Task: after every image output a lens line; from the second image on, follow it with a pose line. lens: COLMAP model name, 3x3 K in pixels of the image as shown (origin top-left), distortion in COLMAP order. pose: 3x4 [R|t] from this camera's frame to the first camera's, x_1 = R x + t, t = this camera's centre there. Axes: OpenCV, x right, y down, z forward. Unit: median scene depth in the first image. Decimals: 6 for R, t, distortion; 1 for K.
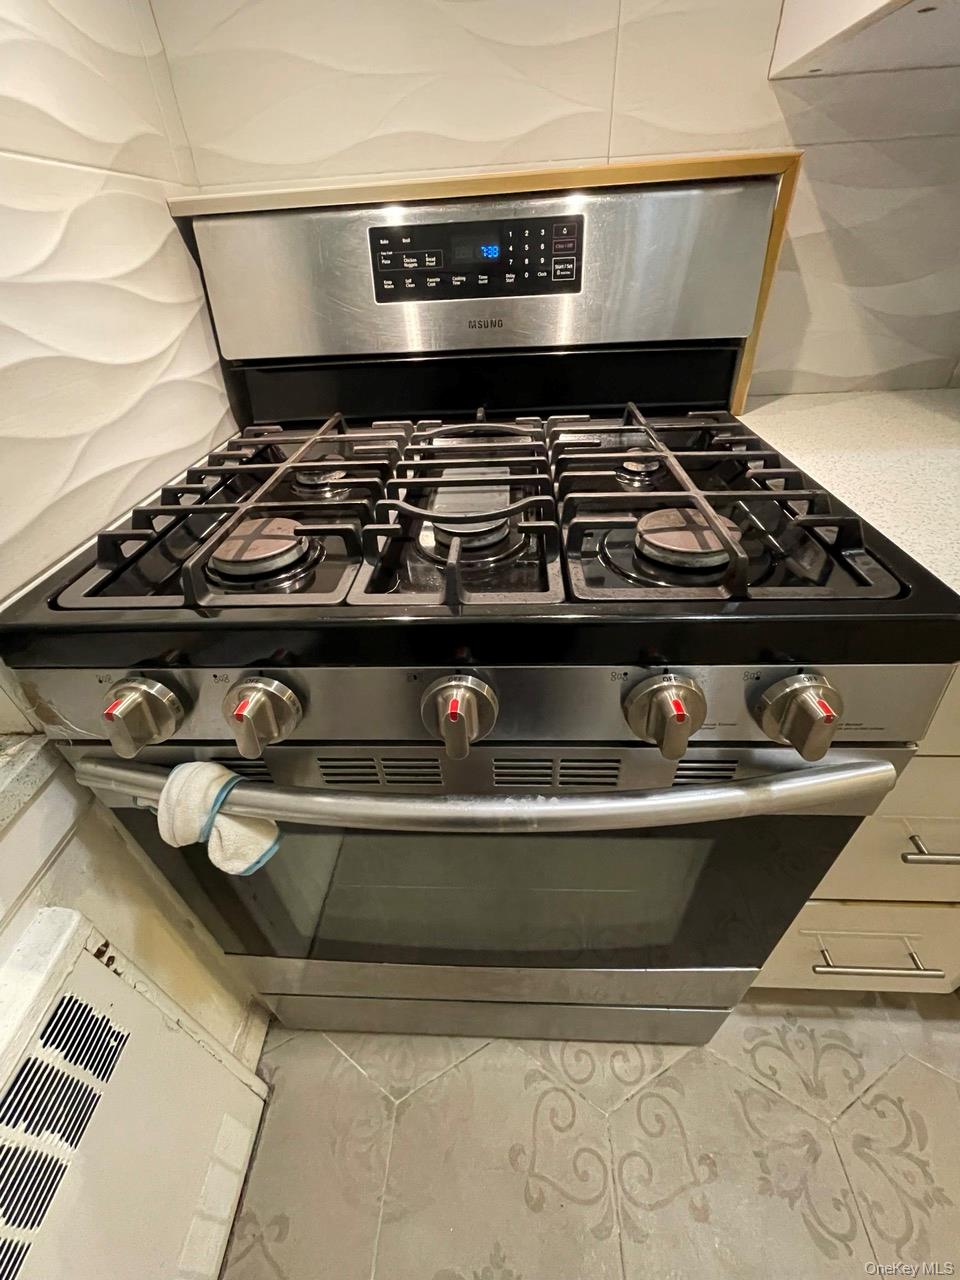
lens RADIAL K [[516.8, 0, 480.6], [0, 516.8, 638.7], [0, 0, 1]] dist [-0.002086, -0.000322]
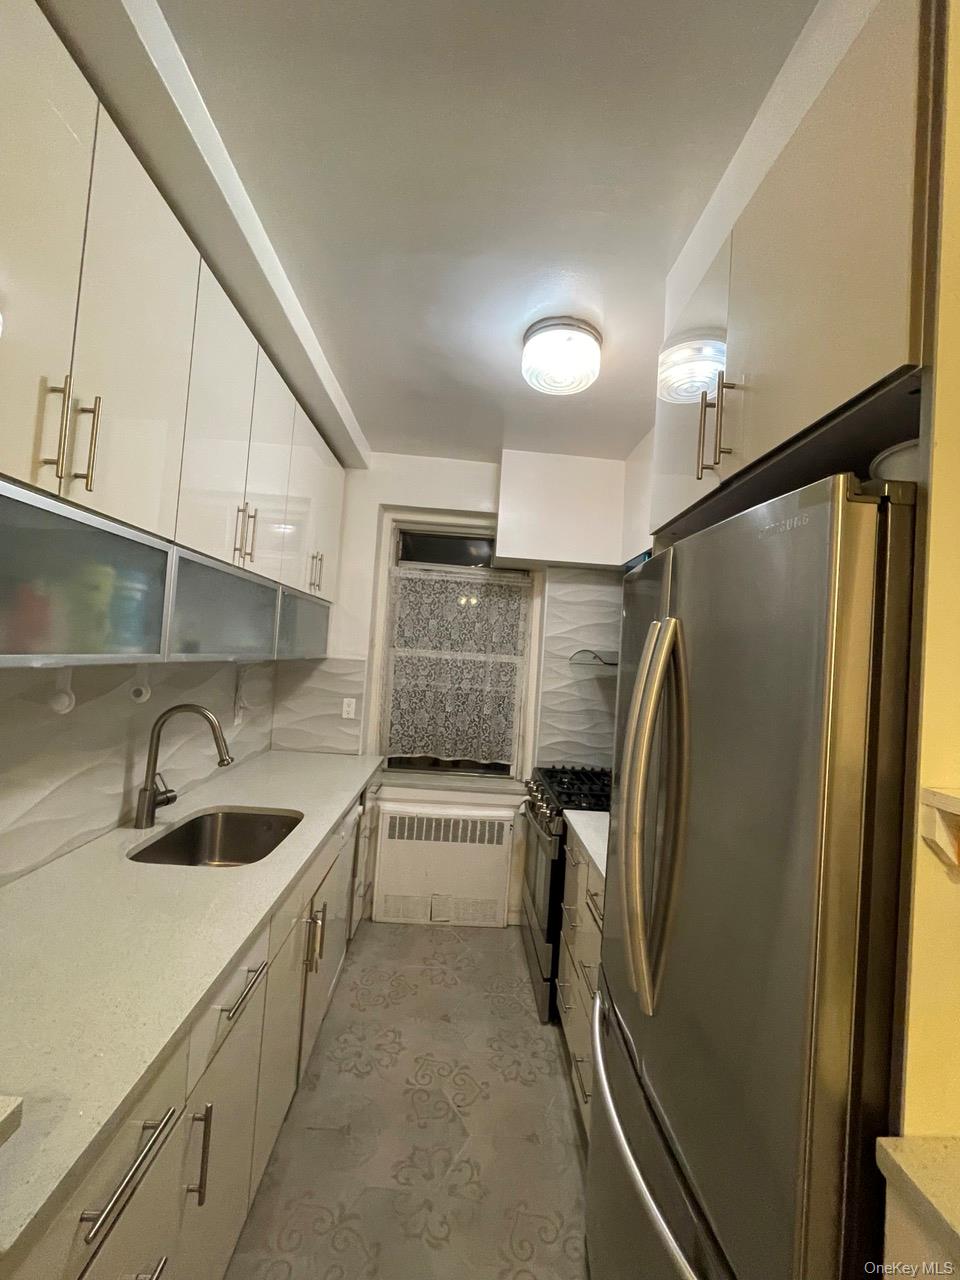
lens RADIAL K [[519.8, 0, 480.0], [0, 519.8, 640.0], [0, 0, 1]] dist [0.001103, 0.000200]
pose [[0.073220, 0.024511, -0.997015, 3.261579], [-0.662373, 0.748563, -0.030241, -0.333615], [0.745587, 0.662610, 0.071045, -0.657175]]
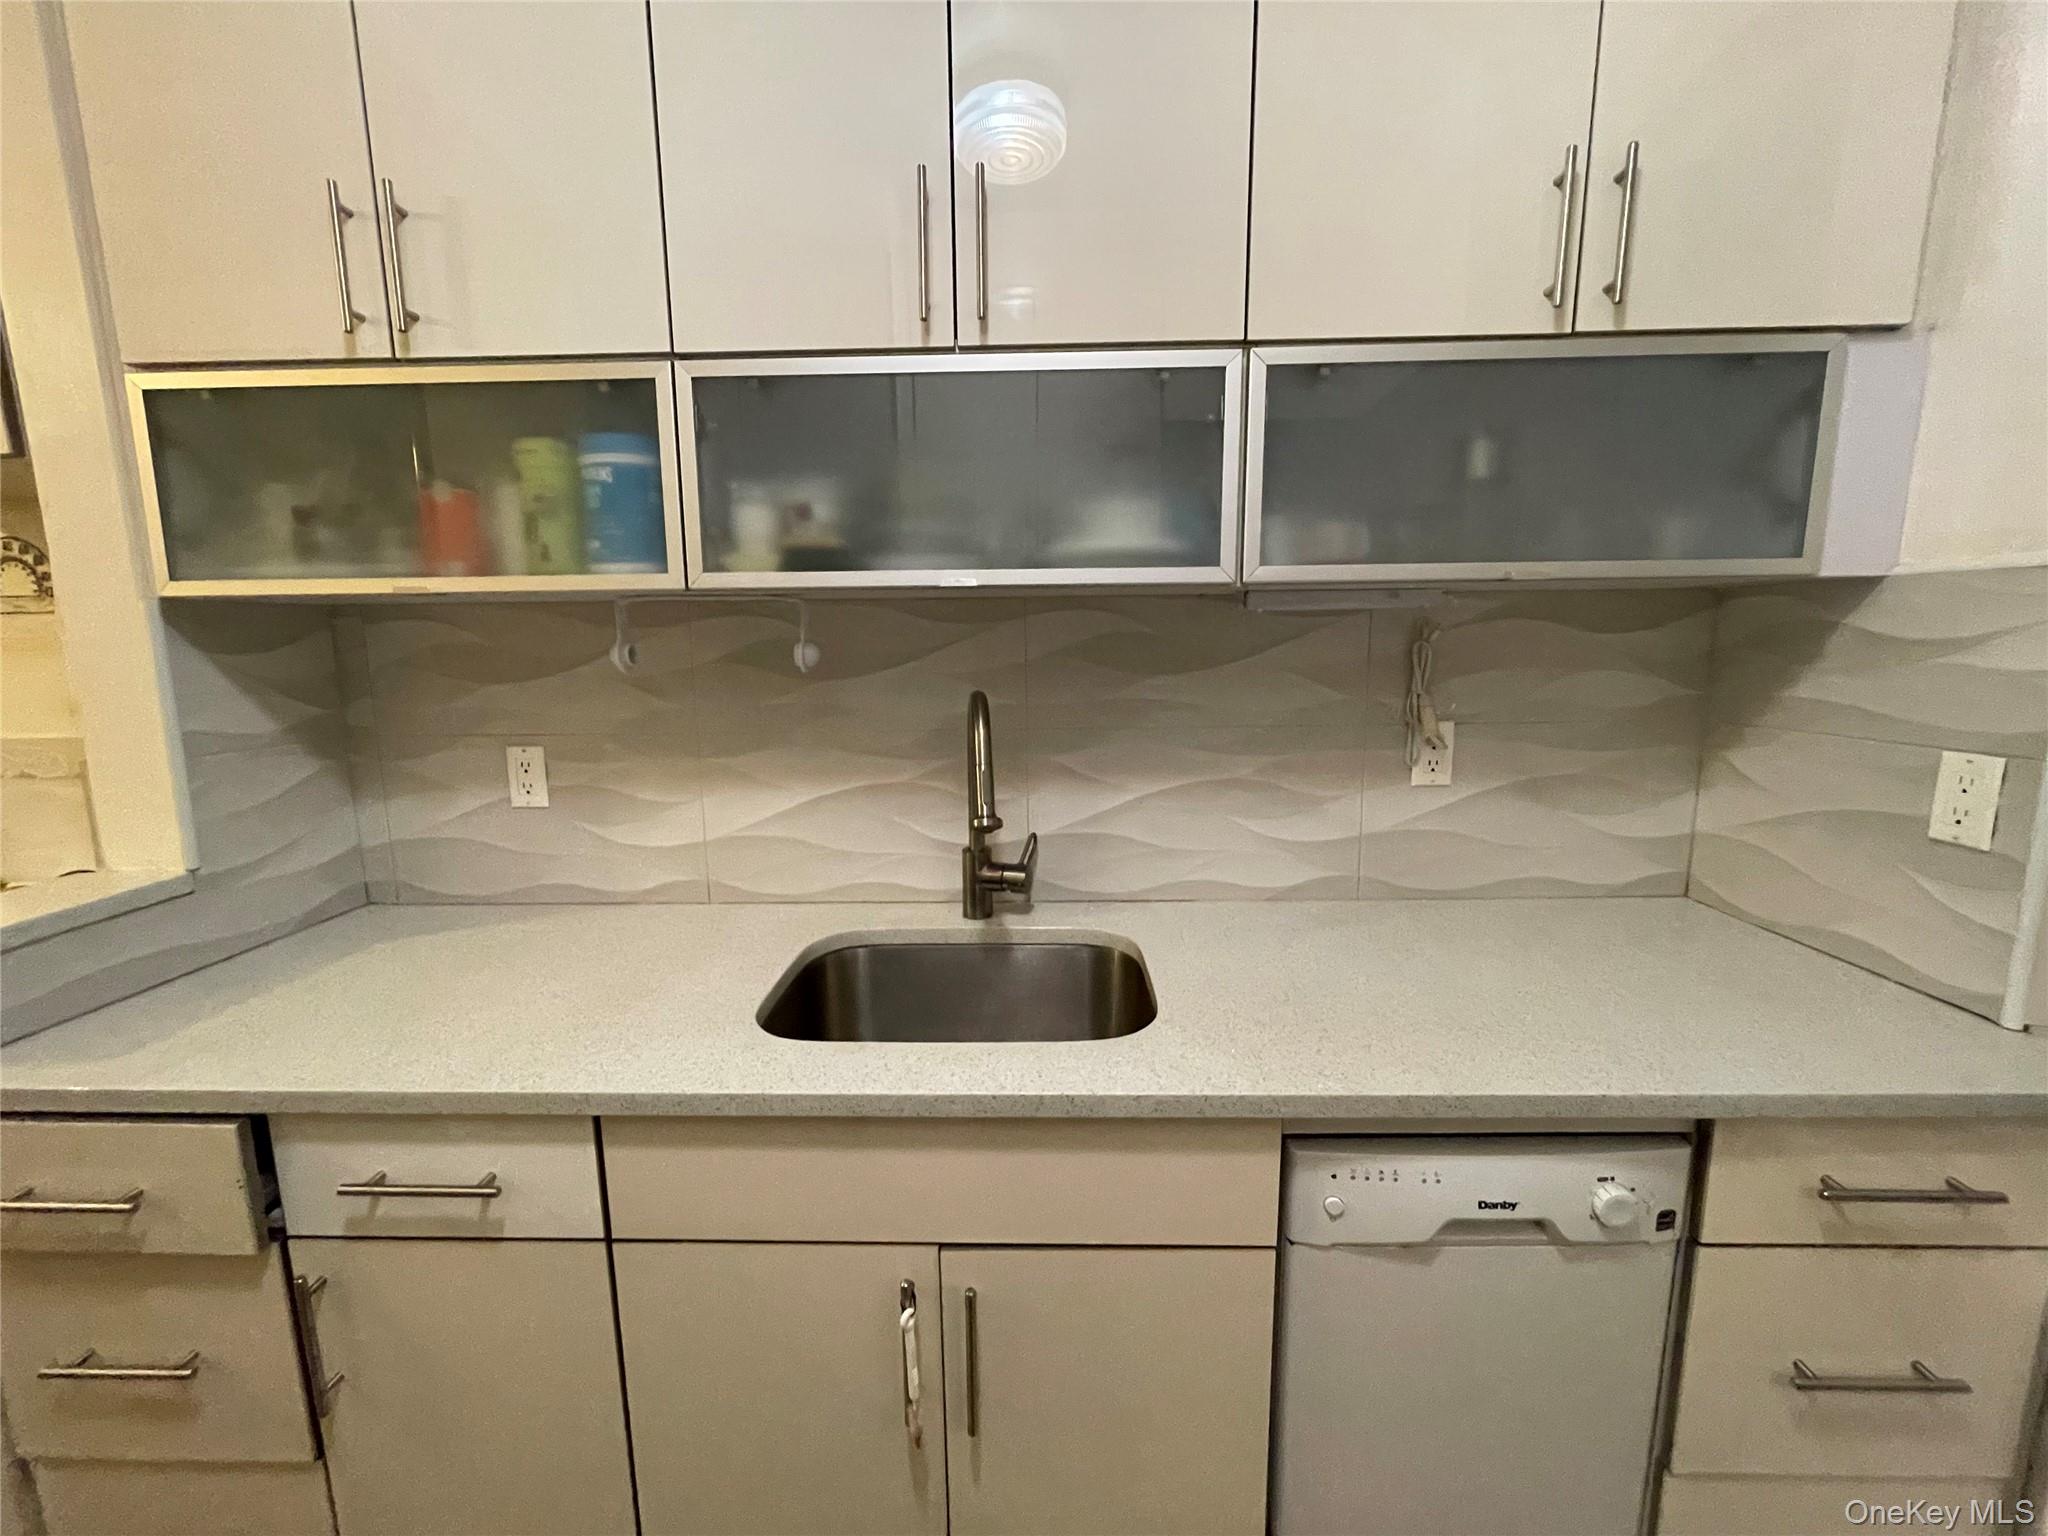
lens RADIAL K [[826.8, 0, 1015.6], [0, 826.8, 768.9], [0, 0, 1]] dist [-0.002086, -0.000322]
pose [[-0.998207, 0.059591, -0.005691, 0.912567], [0.036963, 0.688344, 0.724442, -0.478099], [0.047087, 0.722933, -0.689312, 0.030704]]
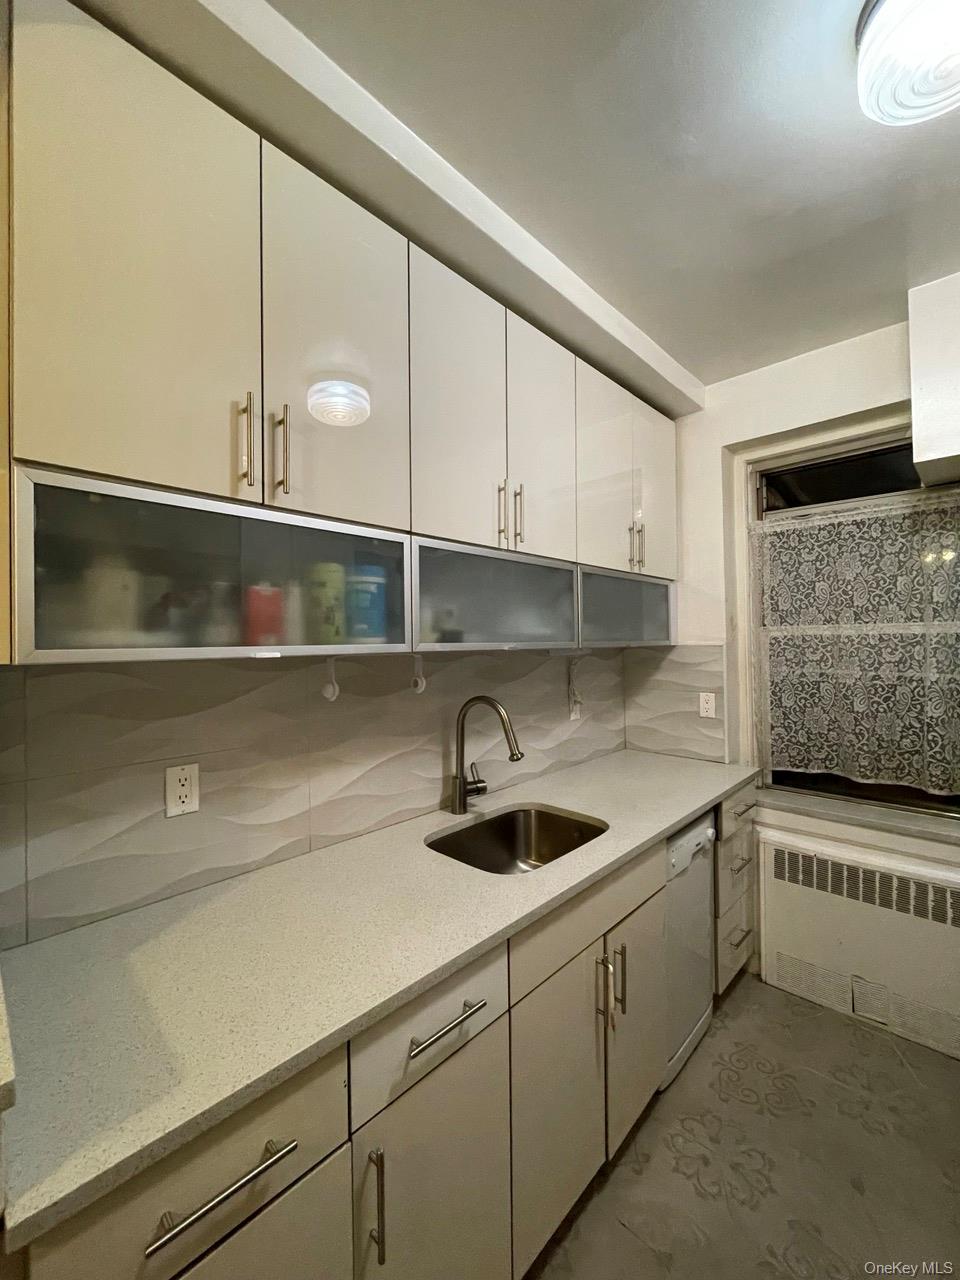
lens RADIAL K [[516.8, 0, 480.6], [0, 516.8, 638.7], [0, 0, 1]] dist [-0.002086, -0.000322]
pose [[-0.660465, 0.050003, -0.749190, 2.607982], [-0.422487, 0.800097, 0.425853, -0.503411], [0.620718, 0.597784, -0.507310, -0.277938]]
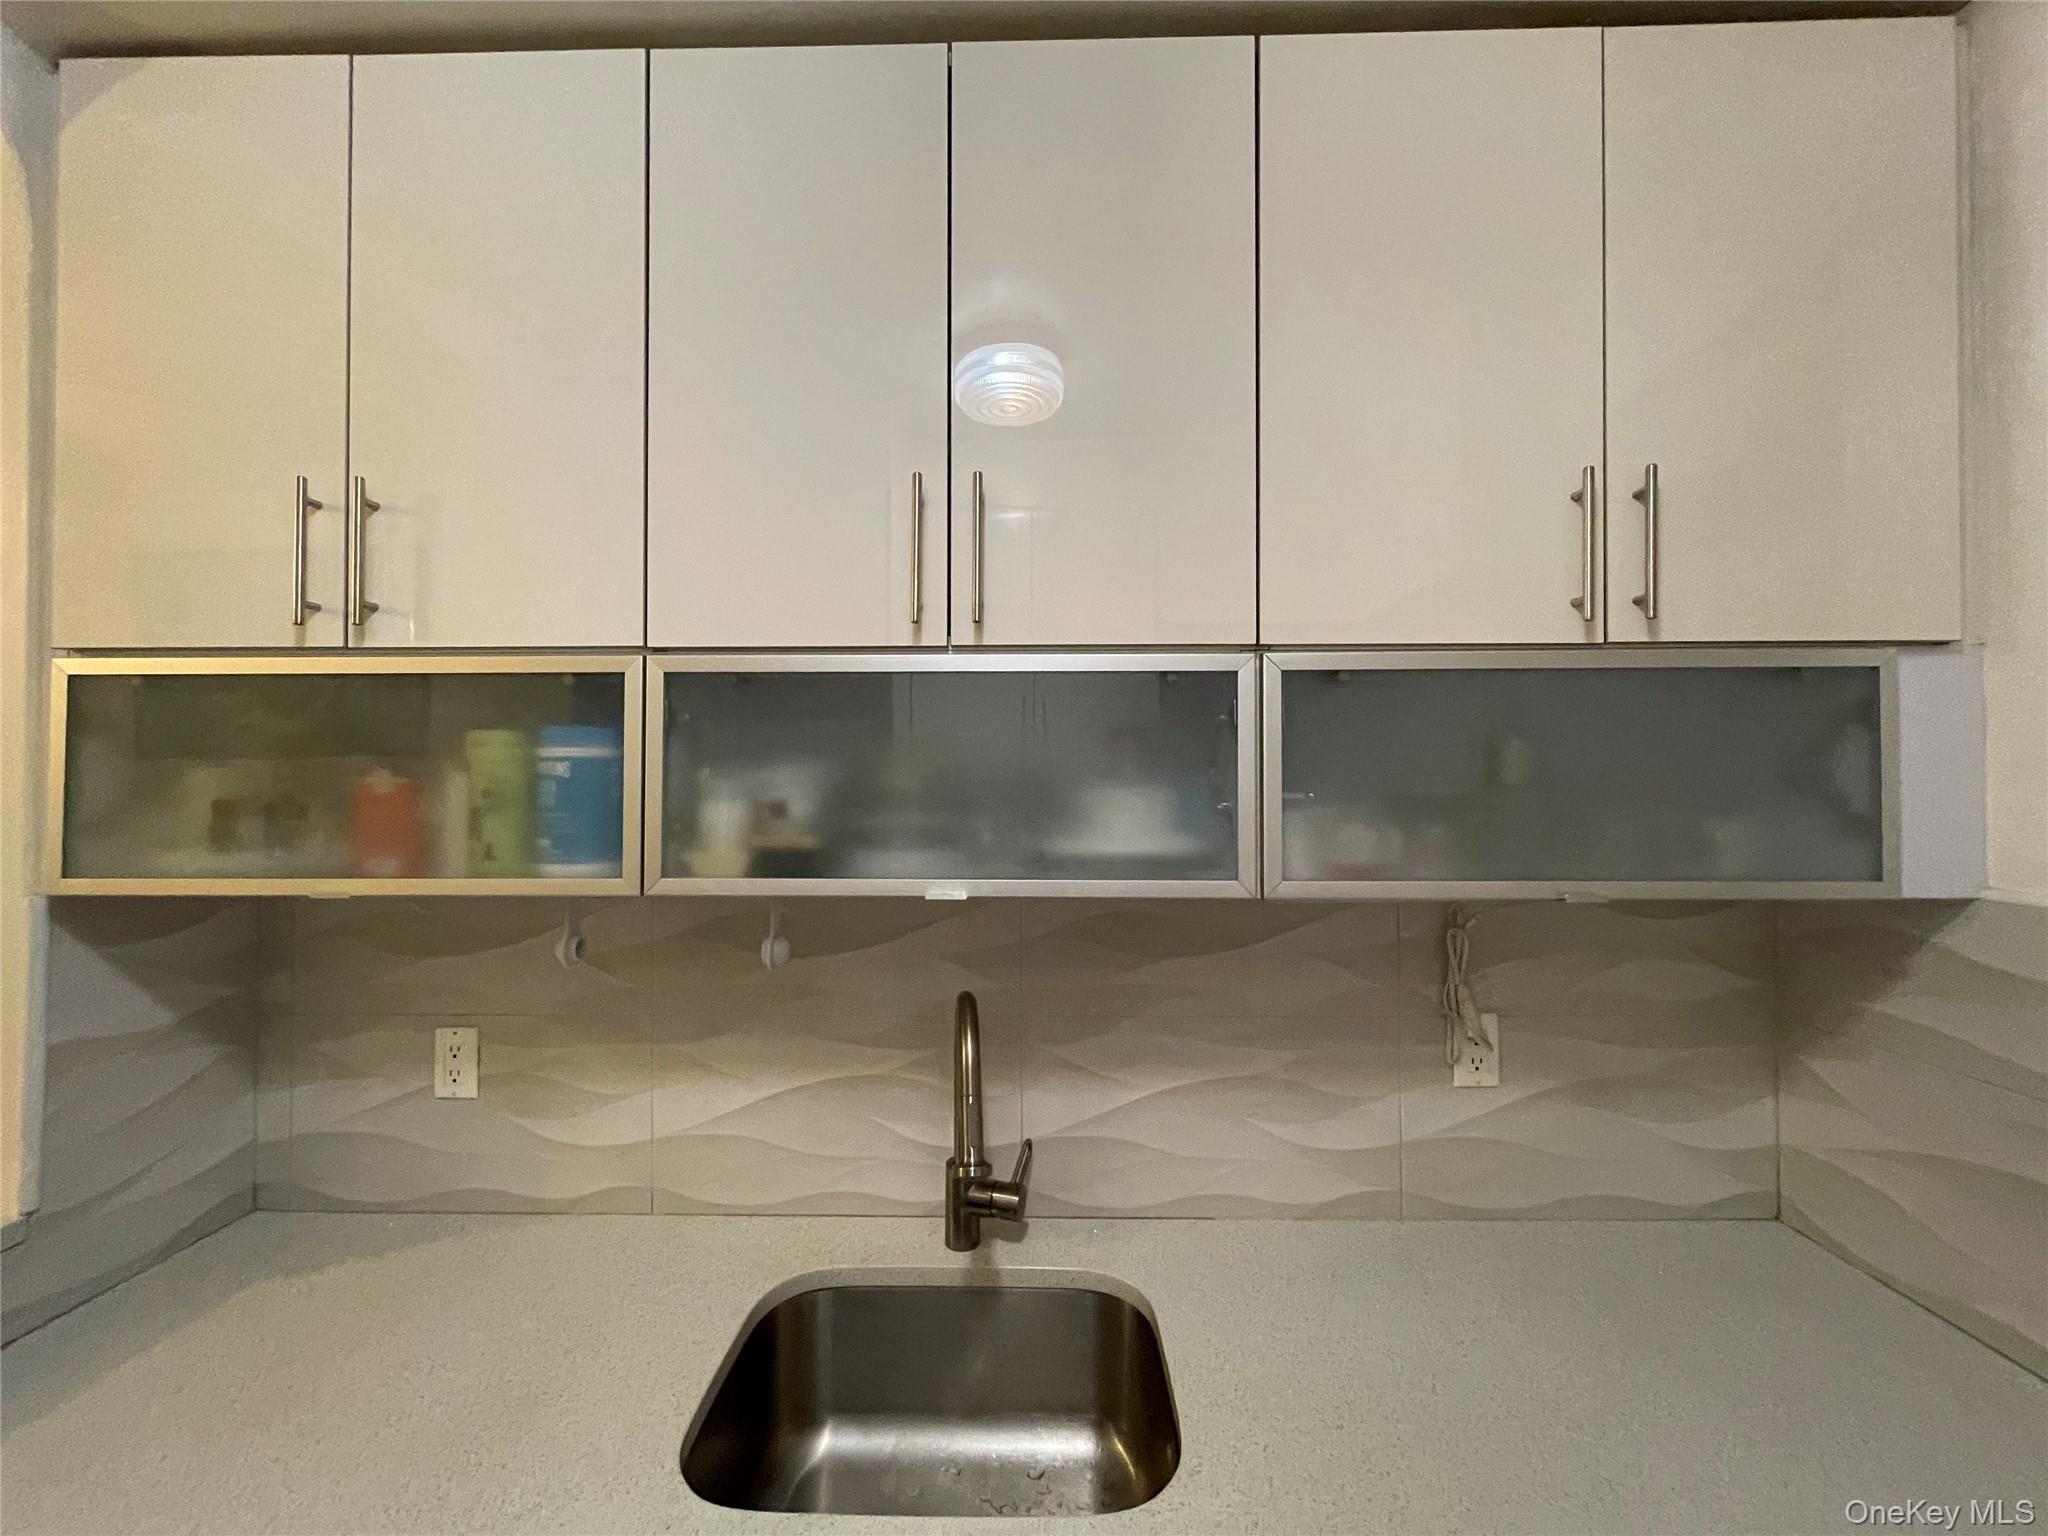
lens RADIAL K [[826.8, 0, 1015.6], [0, 826.8, 768.9], [0, 0, 1]] dist [-0.002086, -0.000322]
pose [[-0.998610, 0.047579, -0.022676, 0.896447], [0.024404, 0.798728, 0.601197, -0.591715], [0.046716, 0.599808, -0.798779, -0.291520]]
